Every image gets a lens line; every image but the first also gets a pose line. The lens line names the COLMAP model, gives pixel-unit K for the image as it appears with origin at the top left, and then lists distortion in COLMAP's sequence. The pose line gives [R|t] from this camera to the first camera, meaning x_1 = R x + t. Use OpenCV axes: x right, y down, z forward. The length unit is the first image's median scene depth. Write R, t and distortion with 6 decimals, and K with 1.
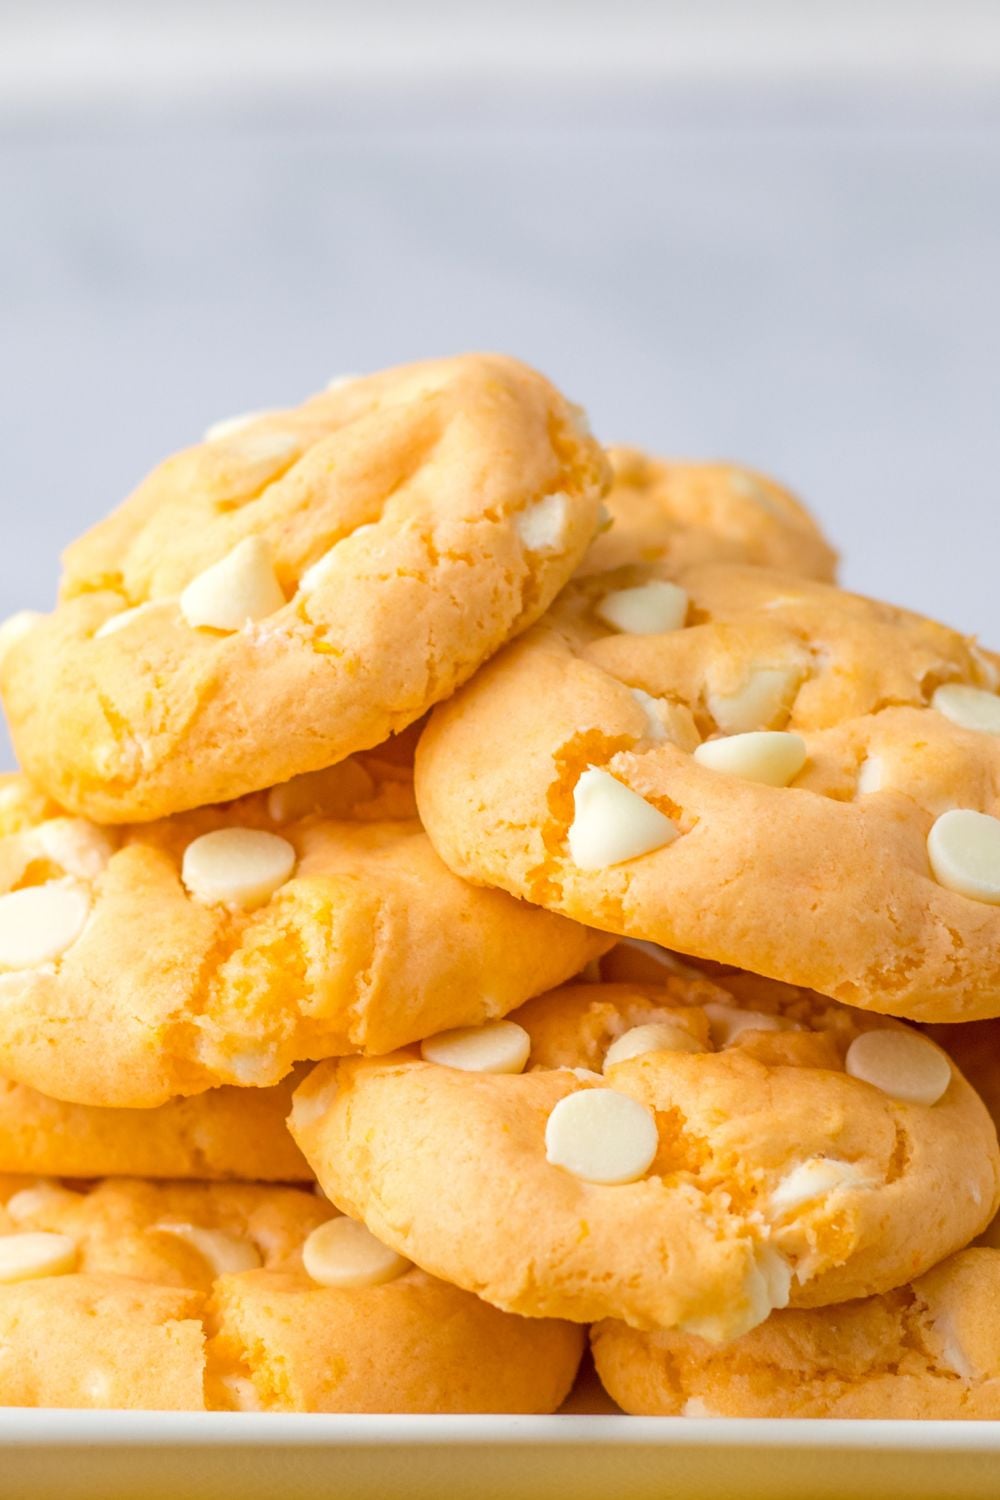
lens RADIAL K [[7263.5, 0, 497.5], [0, 7263.5, 746.2], [0, 0, 1]] dist [-0.394022, 0.000000]
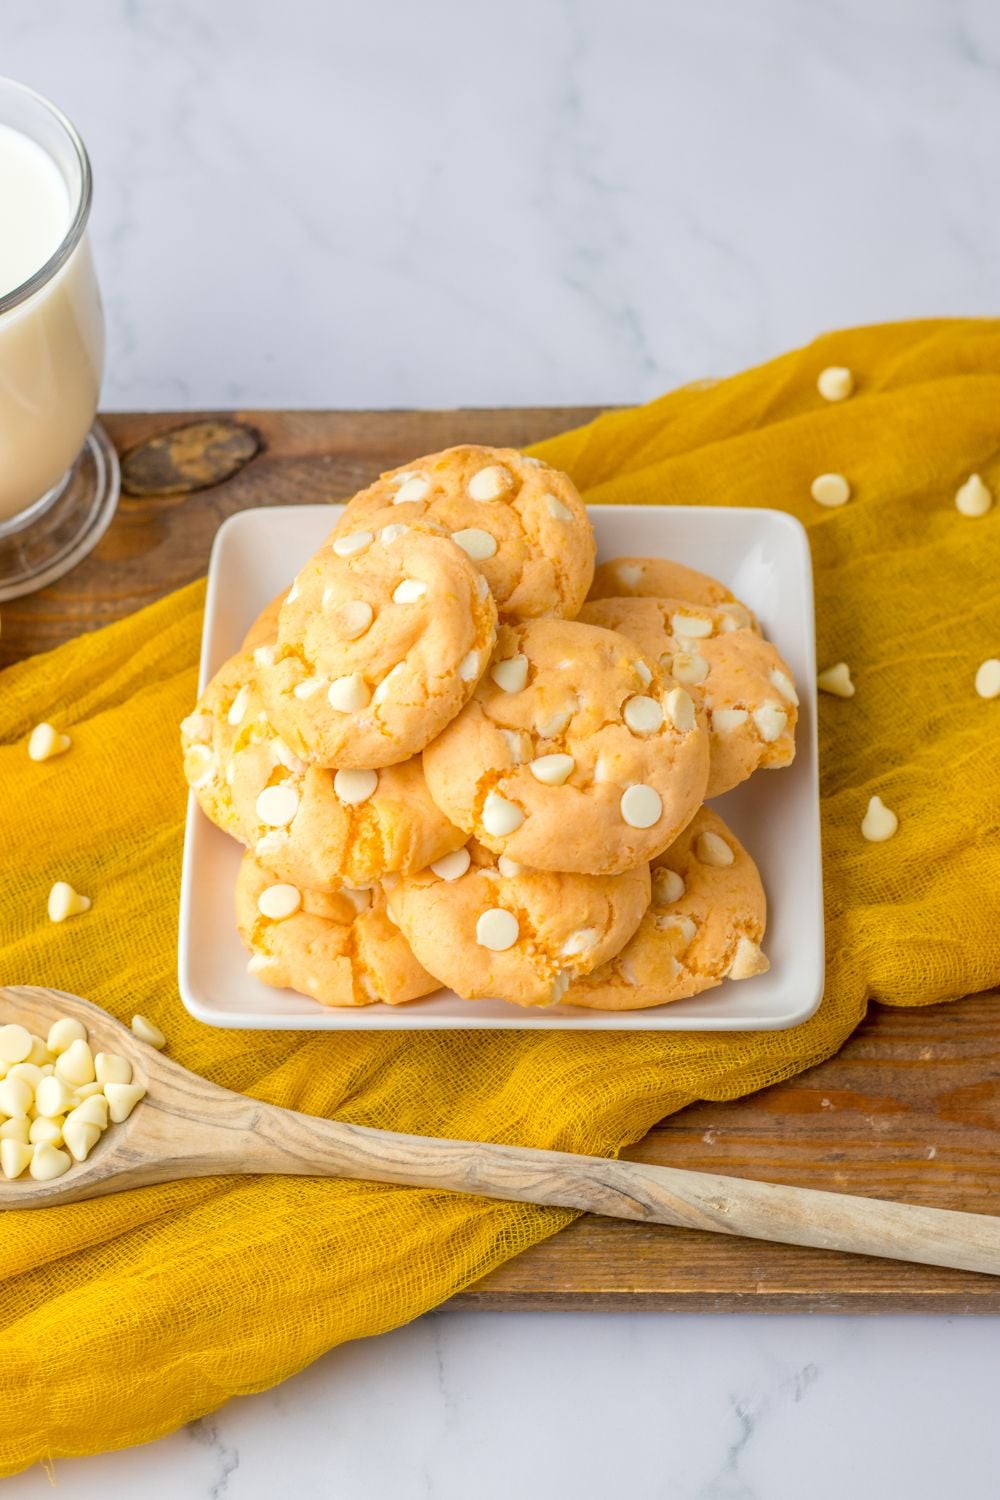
lens RADIAL K [[3613.6, 0, 494.5], [0, 3613.6, 750.3], [0, 0, 1]] dist [-0.164144, 0.000000]
pose [[0.999692, -0.023150, -0.008938, 0.025969], [0.024025, 0.812680, 0.582214, -0.755574], [-0.006214, -0.582250, 0.812986, -0.040557]]
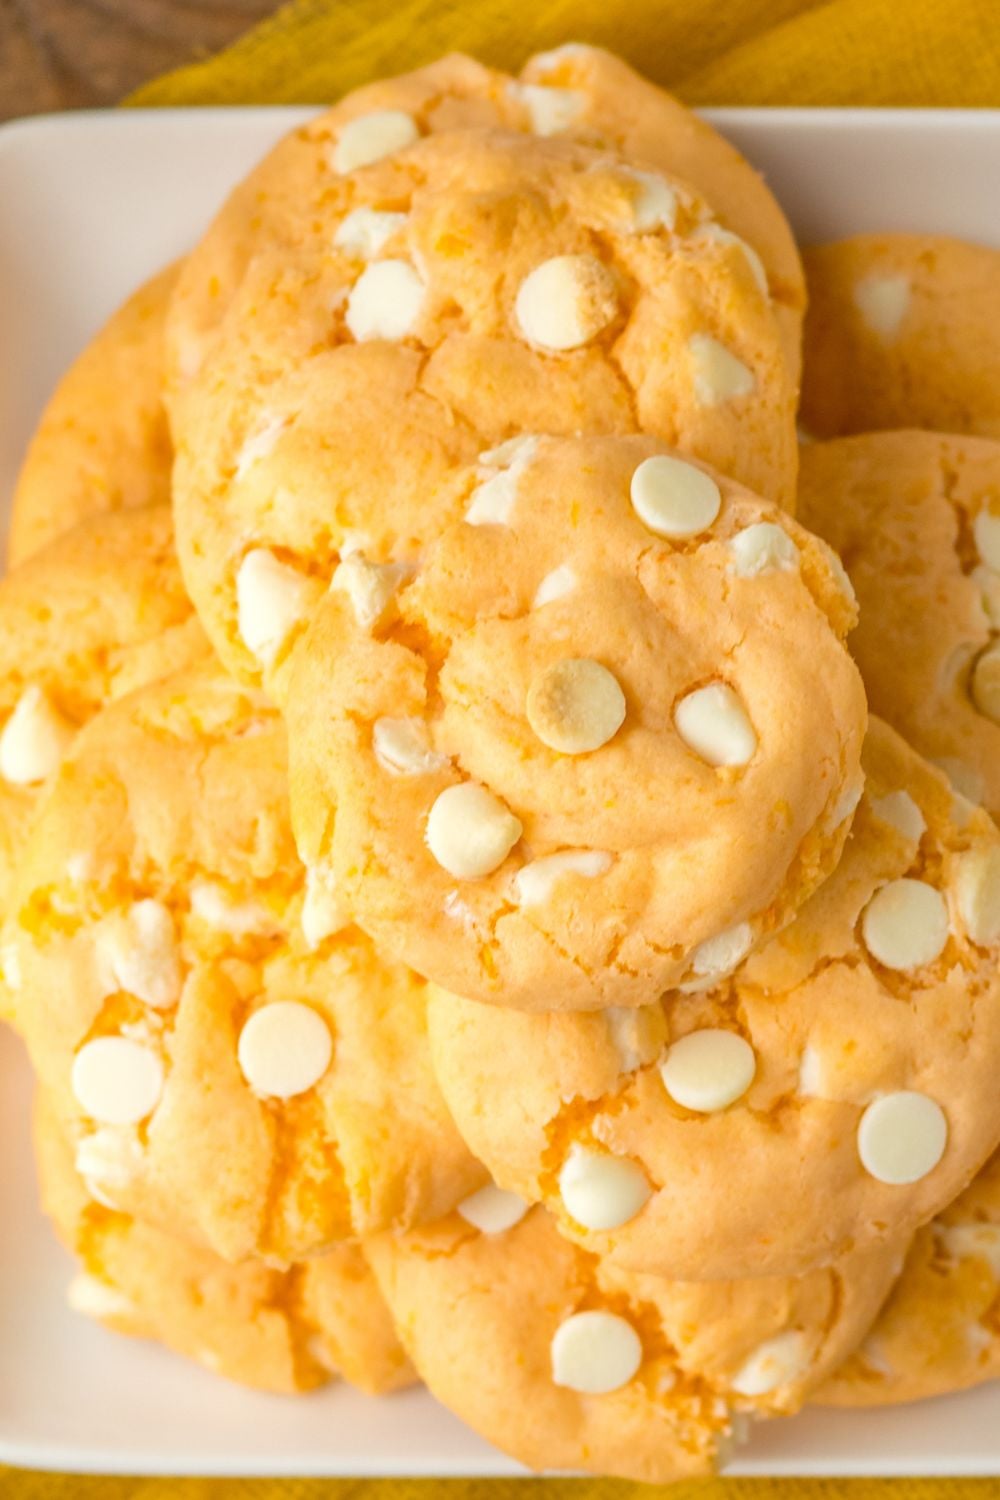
lens RADIAL K [[7927.3, 0, 510.1], [0, 7927.3, 751.5], [0, 0, 1]] dist [-0.300560, 0.000000]
pose [[0.998743, -0.030531, -0.039750, 0.055833], [0.049236, 0.449138, 0.892104, -1.190646], [-0.009383, -0.892940, 0.450077, 0.464740]]
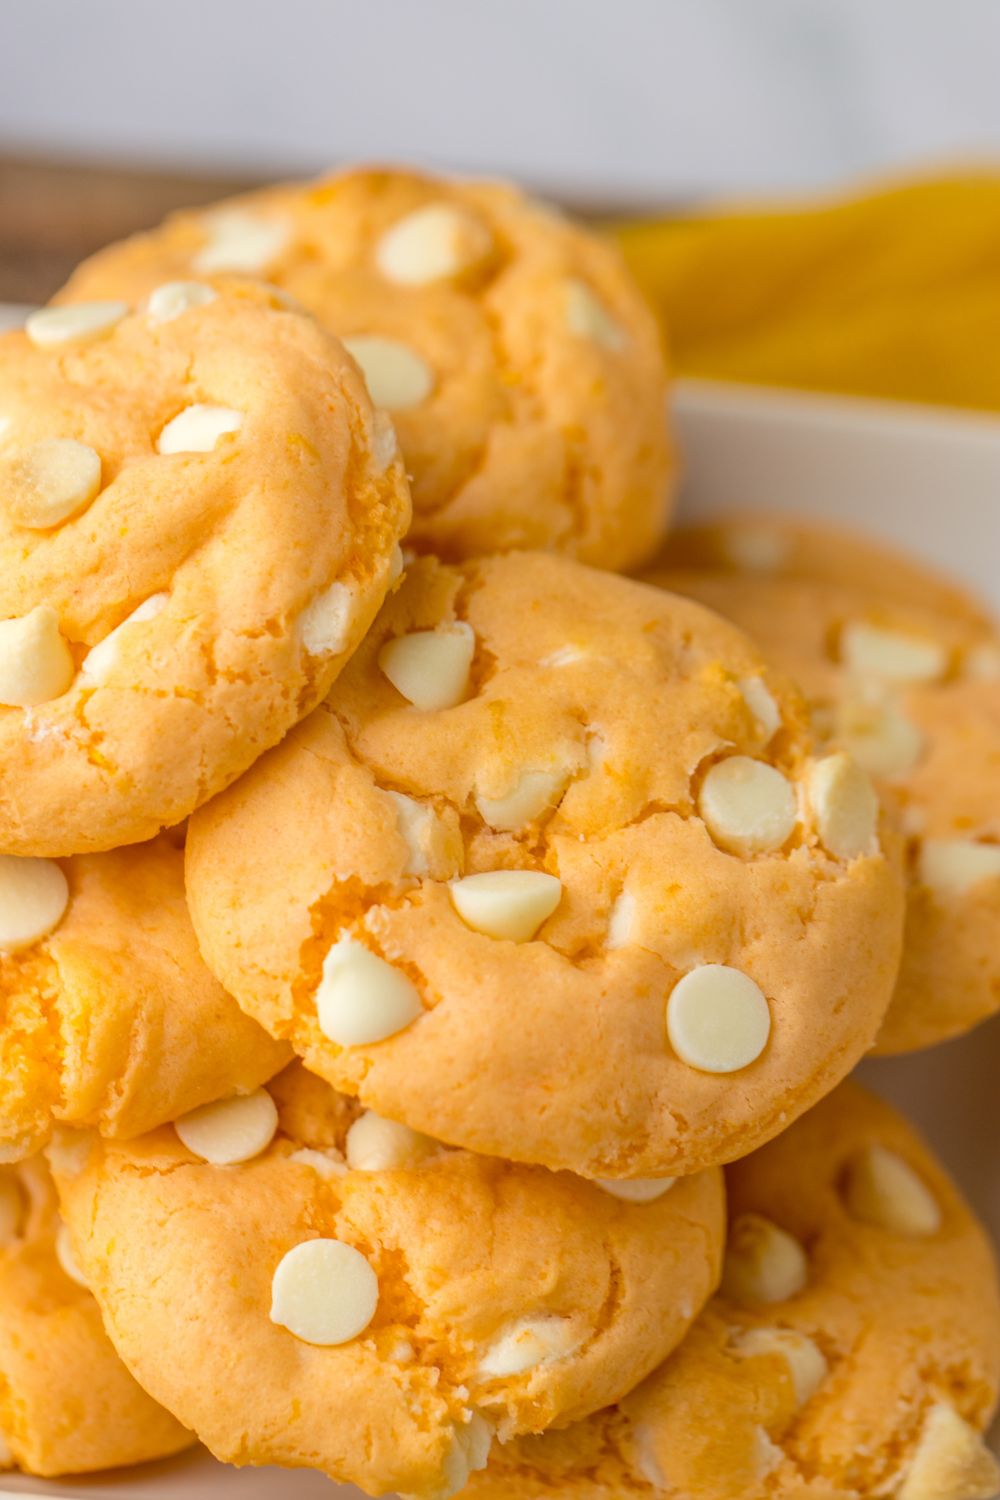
lens RADIAL K [[7927.3, 0, 503.8], [0, 7927.3, 737.2], [0, 0, 1]] dist [-0.300560, 0.000000]
pose [[0.996388, 0.083062, -0.017627, 0.052676], [-0.065075, 0.880338, 0.469862, -0.547521], [0.054546, -0.467018, 0.882564, 0.021907]]
